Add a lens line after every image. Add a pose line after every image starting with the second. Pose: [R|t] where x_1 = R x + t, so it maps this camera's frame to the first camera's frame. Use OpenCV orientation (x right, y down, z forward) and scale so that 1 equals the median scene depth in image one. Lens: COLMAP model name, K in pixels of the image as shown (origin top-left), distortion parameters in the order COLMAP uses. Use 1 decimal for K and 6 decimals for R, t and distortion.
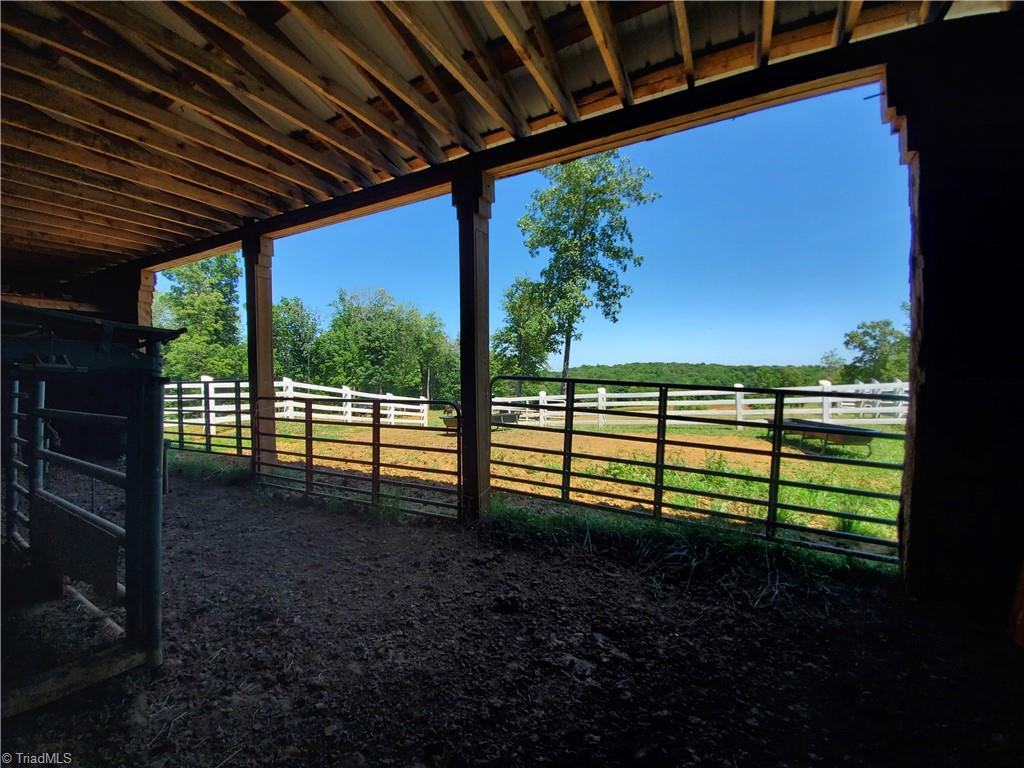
lens RADIAL K [[404.5, 0, 510.5], [0, 404.5, 380.8], [0, 0, 1]] dist [-0.005673, -0.008390]
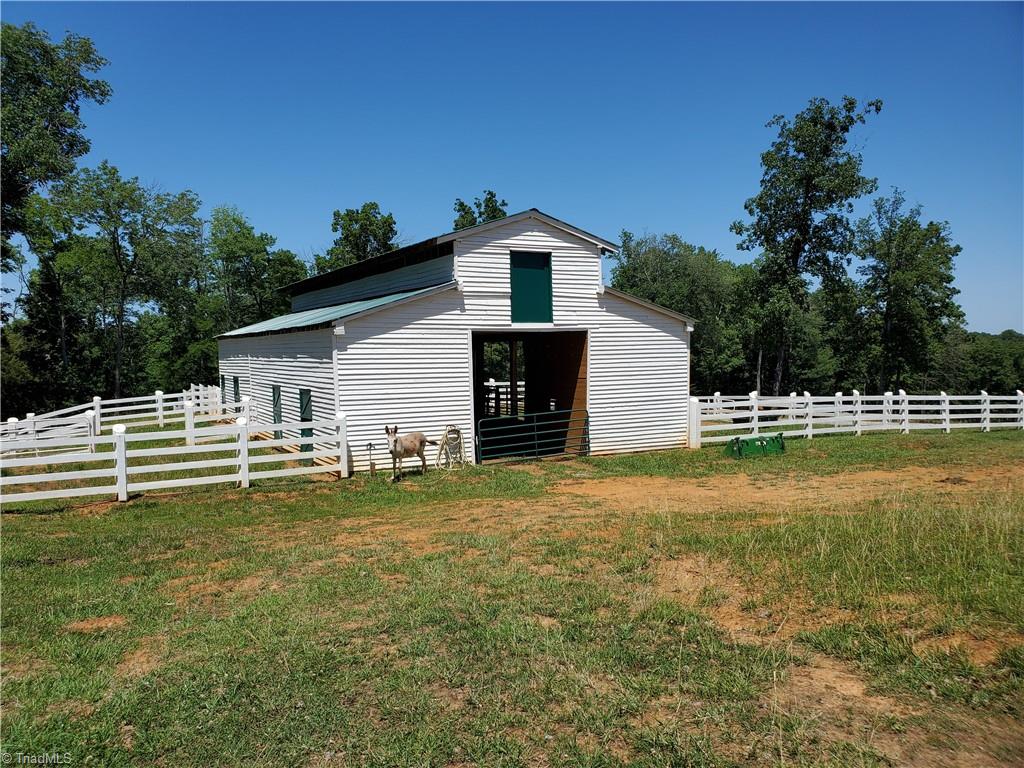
lens RADIAL K [[801.9, 0, 503.4], [0, 801.9, 383.3], [0, 0, 1]] dist [0.034734, -0.040060]
pose [[0.830568, 0.025334, -0.556341, 0.255480], [-0.003345, 0.999174, 0.040506, -0.027724], [0.556907, -0.031782, 0.829966, -0.388385]]
